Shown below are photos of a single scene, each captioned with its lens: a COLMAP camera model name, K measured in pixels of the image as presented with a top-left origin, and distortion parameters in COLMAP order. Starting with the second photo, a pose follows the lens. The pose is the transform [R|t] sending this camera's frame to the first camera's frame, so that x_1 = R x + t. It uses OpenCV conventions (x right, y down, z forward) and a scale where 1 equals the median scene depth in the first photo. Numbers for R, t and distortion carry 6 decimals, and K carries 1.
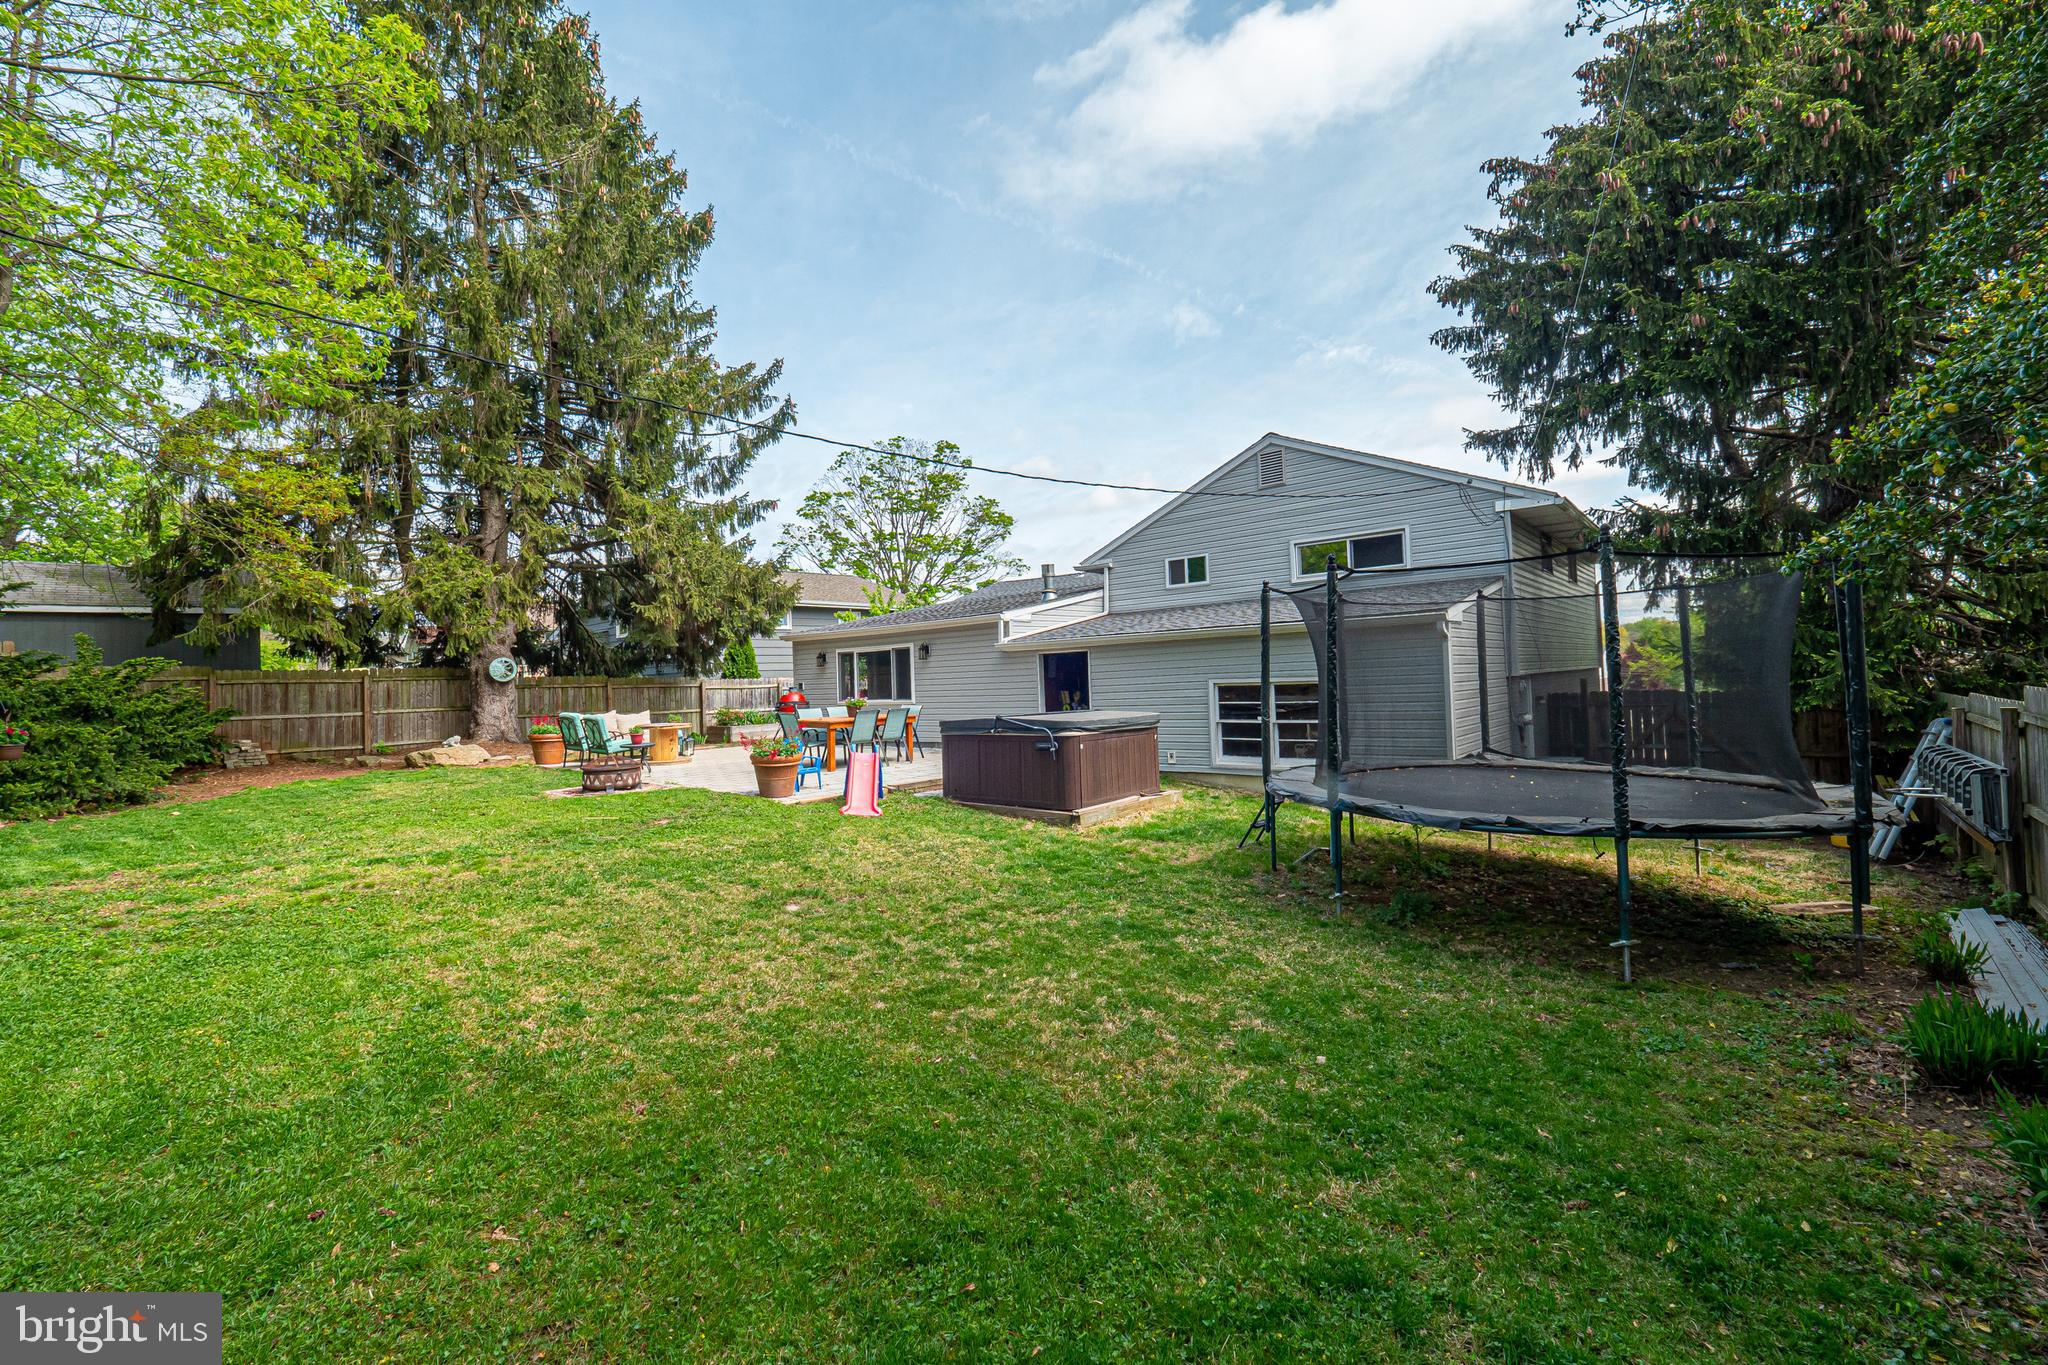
lens RADIAL K [[854.4, 0, 1030.9], [0, 854.4, 664.3], [0, 0, 1]] dist [-0.011683, -0.001330]
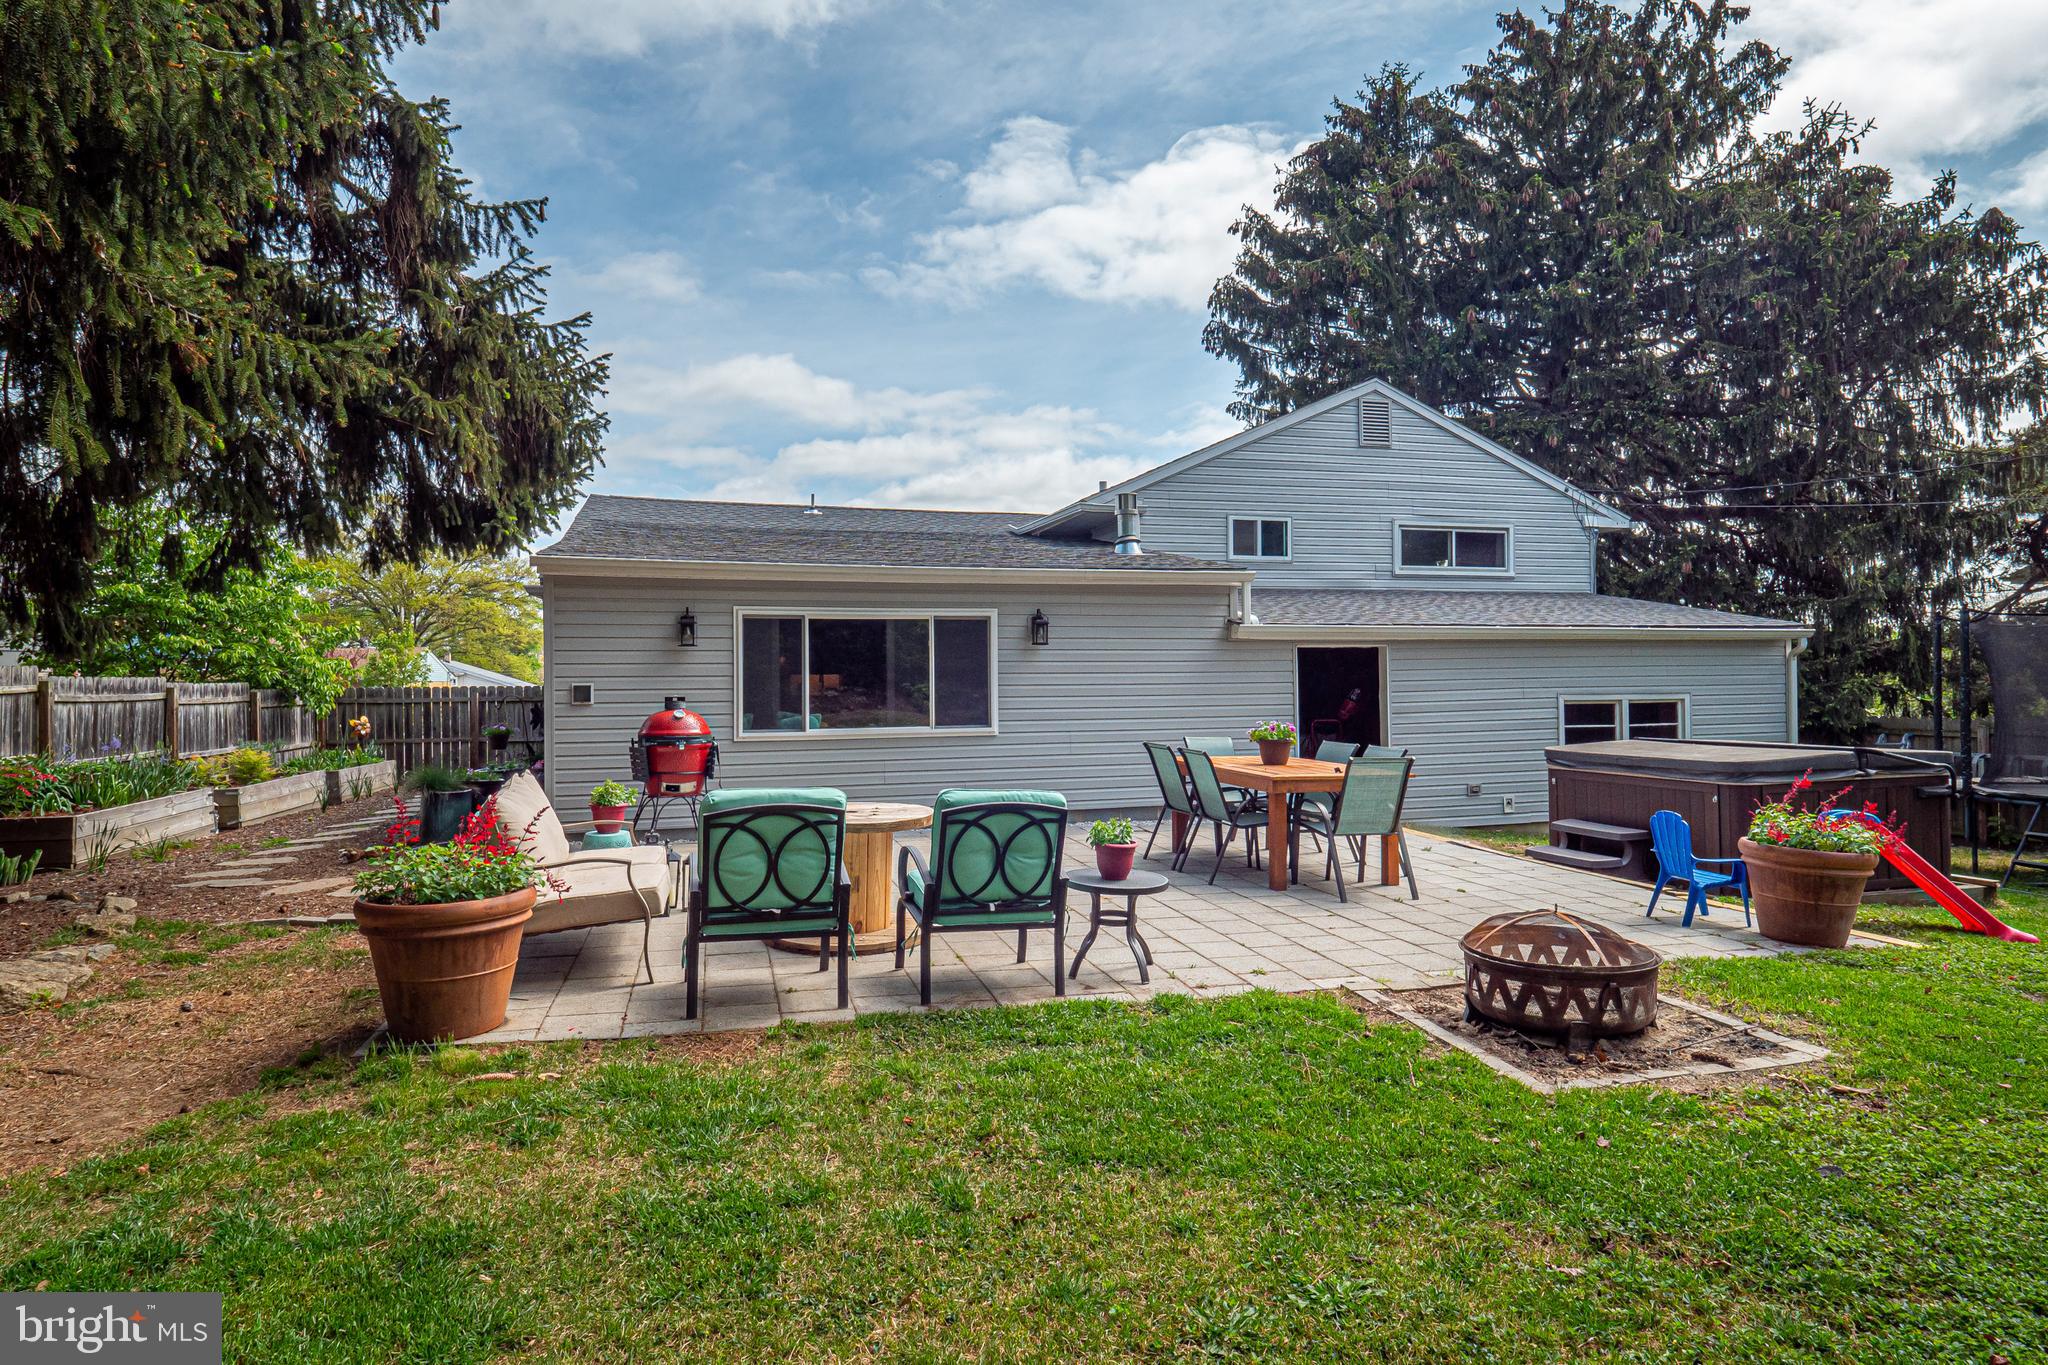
lens RADIAL K [[1096.0, 0, 1005.7], [0, 1096.0, 672.9], [0, 0, 1]] dist [-0.012103, 0.003617]
pose [[0.556903, 0.033558, 0.829899, -0.663593], [-0.026994, 0.999387, -0.022297, 0.024736], [-0.830139, -0.009984, 0.557467, 0.672494]]
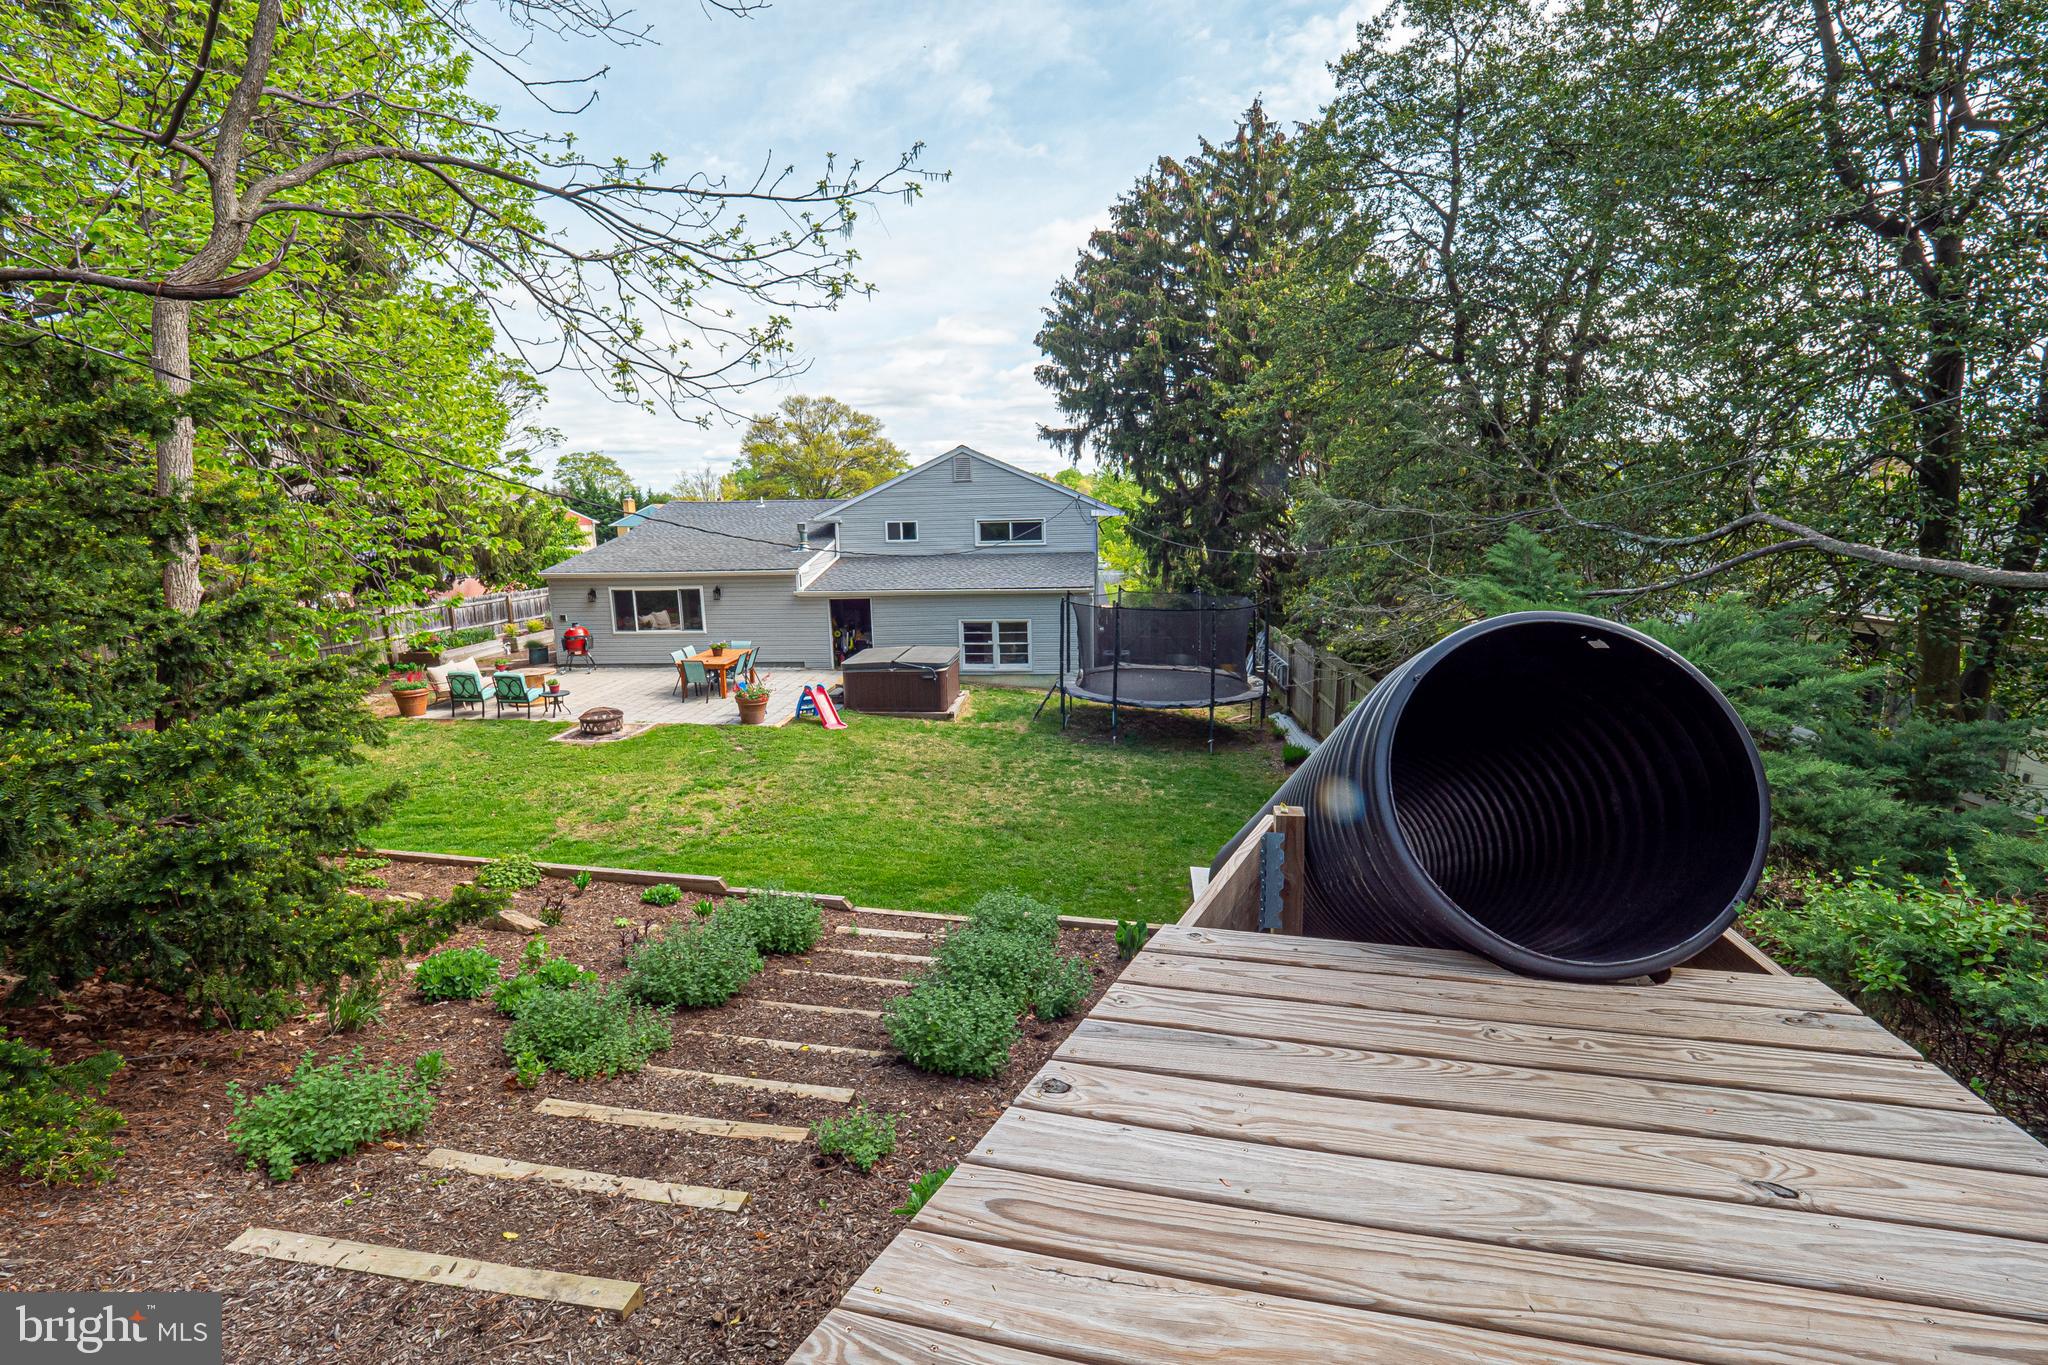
lens RADIAL K [[854.4, 0, 1017.0], [0, 854.4, 675.0], [0, 0, 1]] dist [-0.011683, -0.001330]
pose [[0.811835, -0.094247, 0.576230, -0.514678], [-0.021192, 0.981481, 0.190385, -0.149938], [-0.583502, -0.166773, 0.794803, -0.305504]]
